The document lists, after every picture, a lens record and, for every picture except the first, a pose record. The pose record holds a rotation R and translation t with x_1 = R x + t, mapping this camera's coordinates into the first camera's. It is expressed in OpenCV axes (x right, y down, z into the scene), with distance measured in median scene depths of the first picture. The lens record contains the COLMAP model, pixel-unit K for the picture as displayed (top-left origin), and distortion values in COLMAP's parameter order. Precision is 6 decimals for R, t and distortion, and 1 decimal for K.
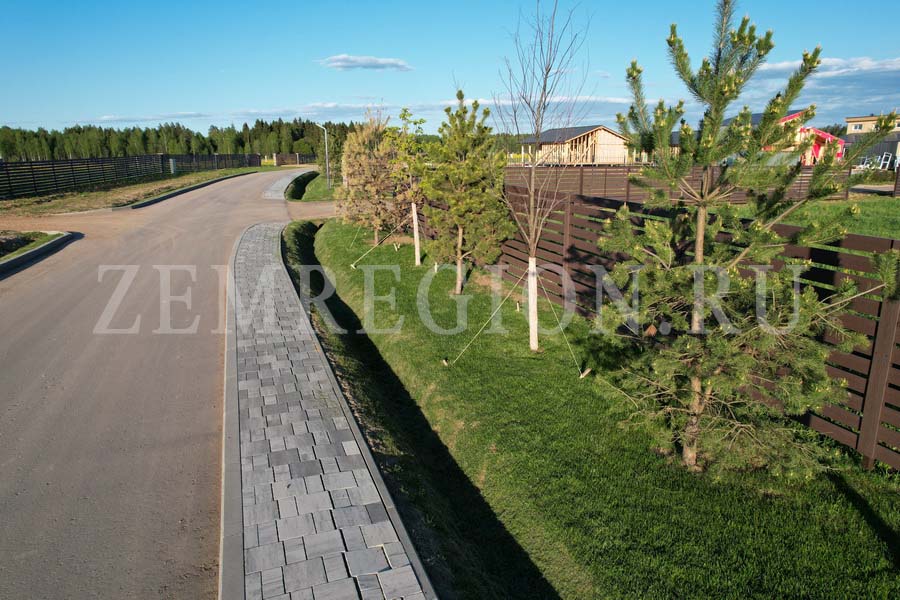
lens RADIAL K [[572.6, 0, 454.9], [0, 572.6, 298.7], [0, 0, 1]] dist [-0.076103, 0.066383]
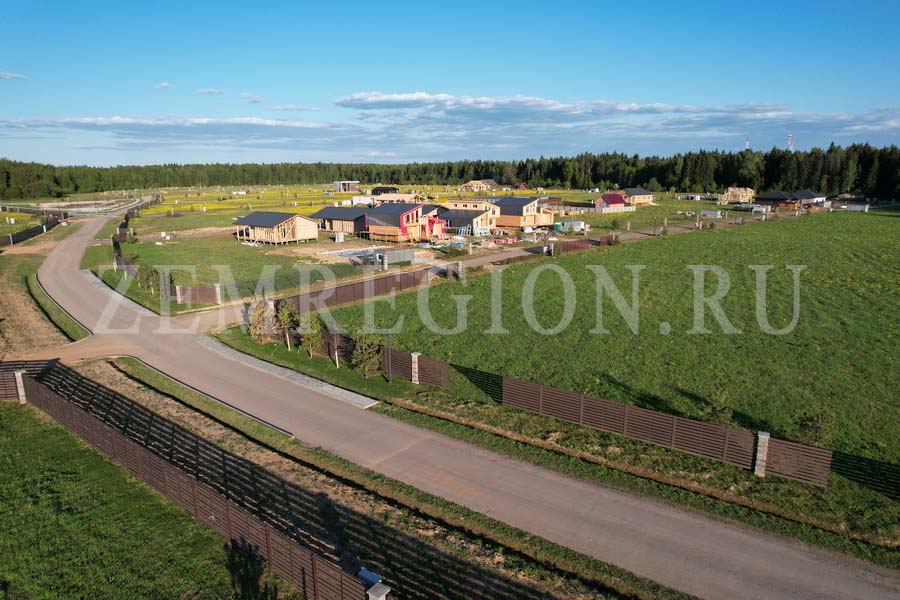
lens RADIAL K [[572.6, 0, 454.9], [0, 572.6, 298.7], [0, 0, 1]] dist [-0.076103, 0.066383]
pose [[0.853082, -0.111073, 0.509817, -0.146782], [0.129754, 0.991546, -0.001092, -0.037552], [-0.505386, 0.067083, 0.860282, -0.389136]]
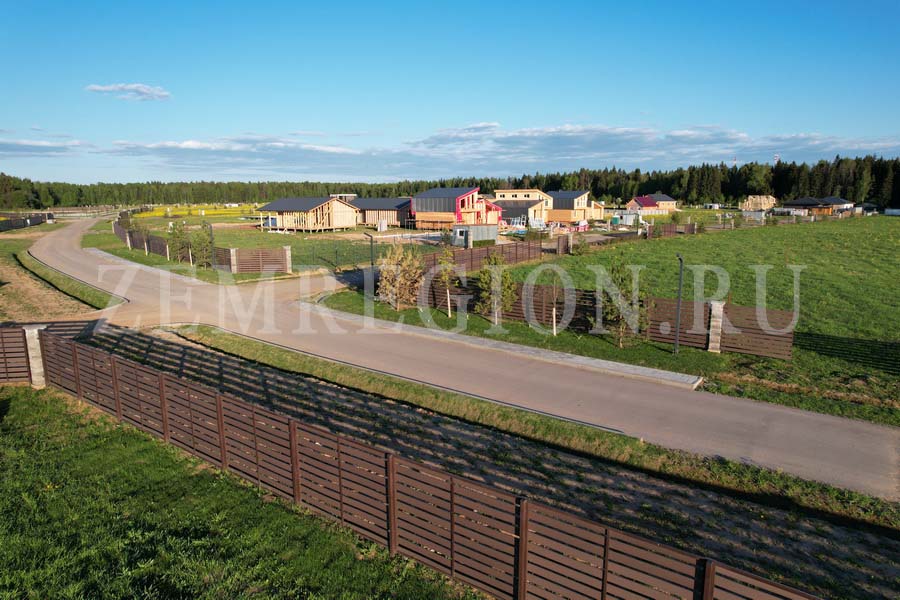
lens RADIAL K [[572.6, 0, 454.9], [0, 572.6, 298.7], [0, 0, 1]] dist [-0.076103, 0.066383]
pose [[0.835606, -0.093577, 0.541300, -0.196629], [0.135028, 0.990140, -0.037274, -0.007031], [-0.532475, 0.104237, 0.840003, -0.136901]]
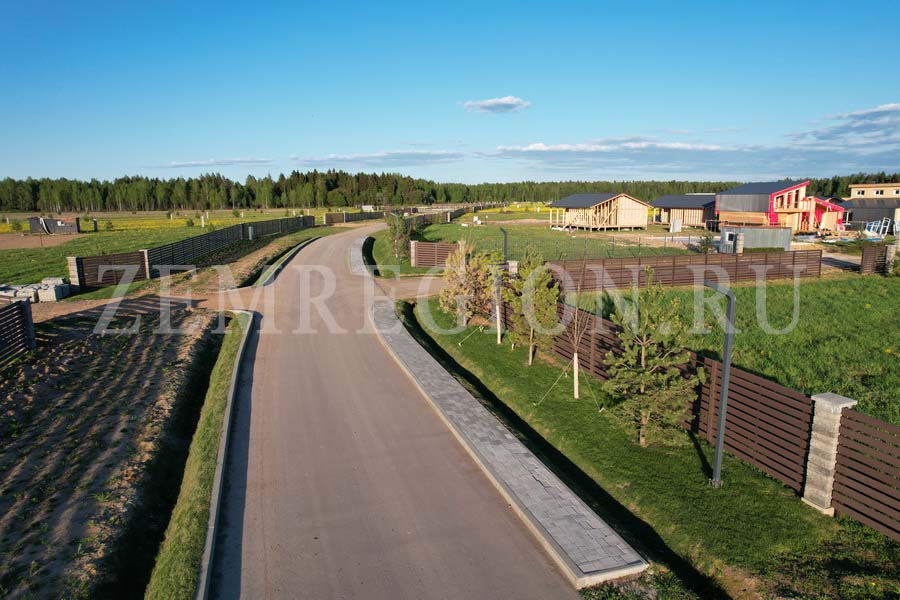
lens RADIAL K [[572.6, 0, 454.9], [0, 572.6, 298.7], [0, 0, 1]] dist [-0.076103, 0.066383]
pose [[0.999064, 0.007012, -0.042683, -0.019513], [-0.010272, 0.997007, -0.076631, -0.009604], [0.042018, 0.076997, 0.996146, -0.098559]]
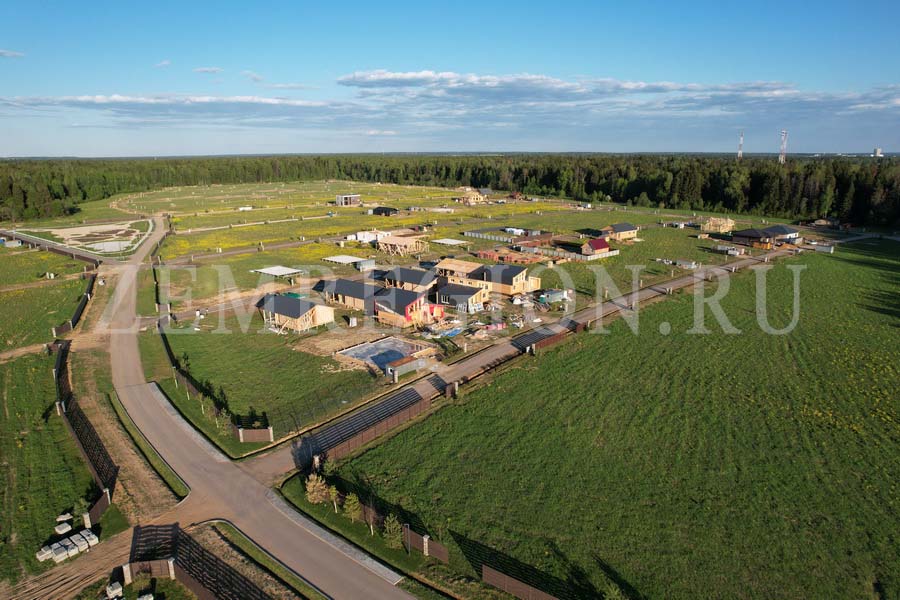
lens RADIAL K [[572.6, 0, 454.9], [0, 572.6, 298.7], [0, 0, 1]] dist [-0.076103, 0.066383]
pose [[0.851269, -0.129551, 0.508485, -0.227337], [0.129902, 0.990909, 0.034990, -0.304306], [-0.508396, 0.036267, 0.860359, -0.596035]]
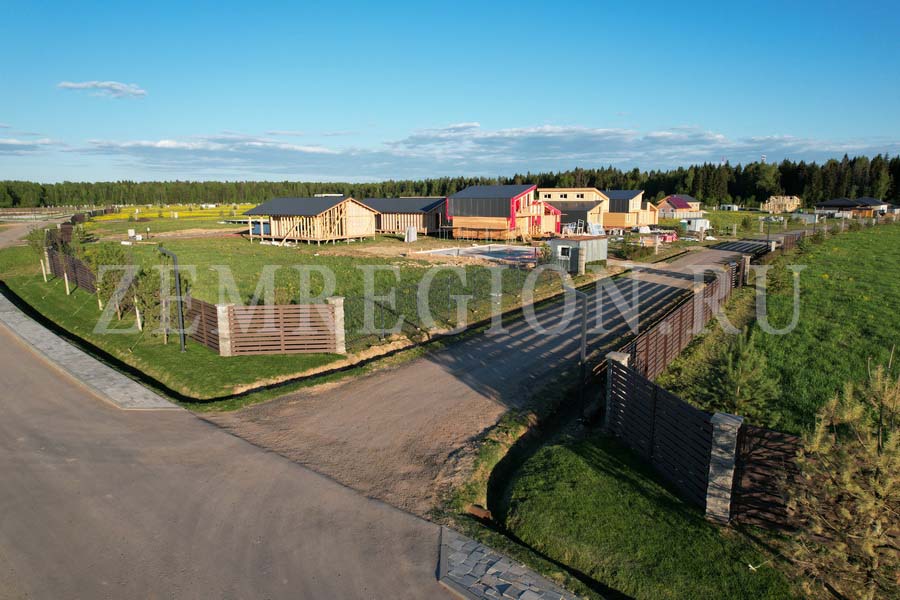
lens RADIAL K [[572.6, 0, 454.9], [0, 572.6, 298.7], [0, 0, 1]] dist [-0.076103, 0.066383]
pose [[0.815048, -0.097429, 0.571143, -0.137969], [0.141356, 0.989411, -0.032942, -0.080588], [-0.561885, 0.107584, 0.820189, 0.149899]]
